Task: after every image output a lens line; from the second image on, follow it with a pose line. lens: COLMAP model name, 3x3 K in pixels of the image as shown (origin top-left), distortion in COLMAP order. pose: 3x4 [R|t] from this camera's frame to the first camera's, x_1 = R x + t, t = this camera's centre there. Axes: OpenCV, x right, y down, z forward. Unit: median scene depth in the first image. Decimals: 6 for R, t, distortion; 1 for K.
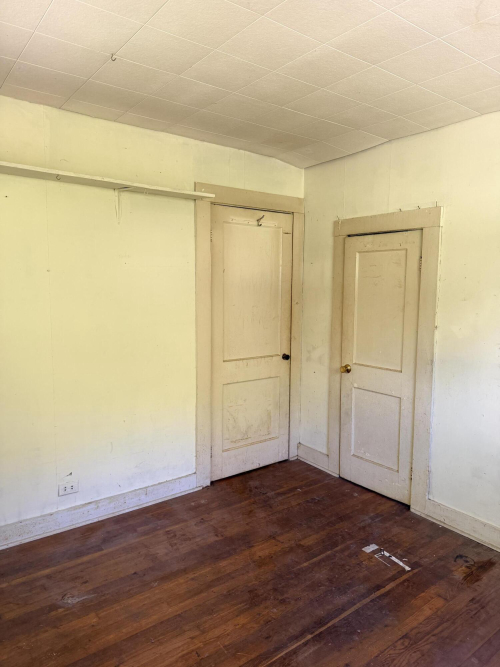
lens RADIAL K [[471.2, 0, 248.5], [0, 471.2, 335.5], [0, 0, 1]] dist [0.098937, -0.135086]
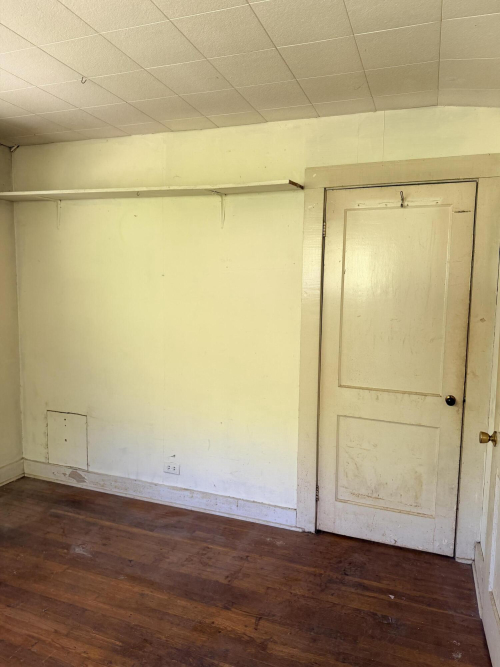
lens RADIAL K [[469.1, 0, 251.2], [0, 469.1, 336.1], [0, 0, 1]] dist [0.057323, -0.065397]
pose [[0.541572, 0.085093, -0.836337, 0.550950], [-0.113565, 0.993150, 0.027509, -0.035144], [0.832949, 0.080081, 0.547525, 0.467086]]
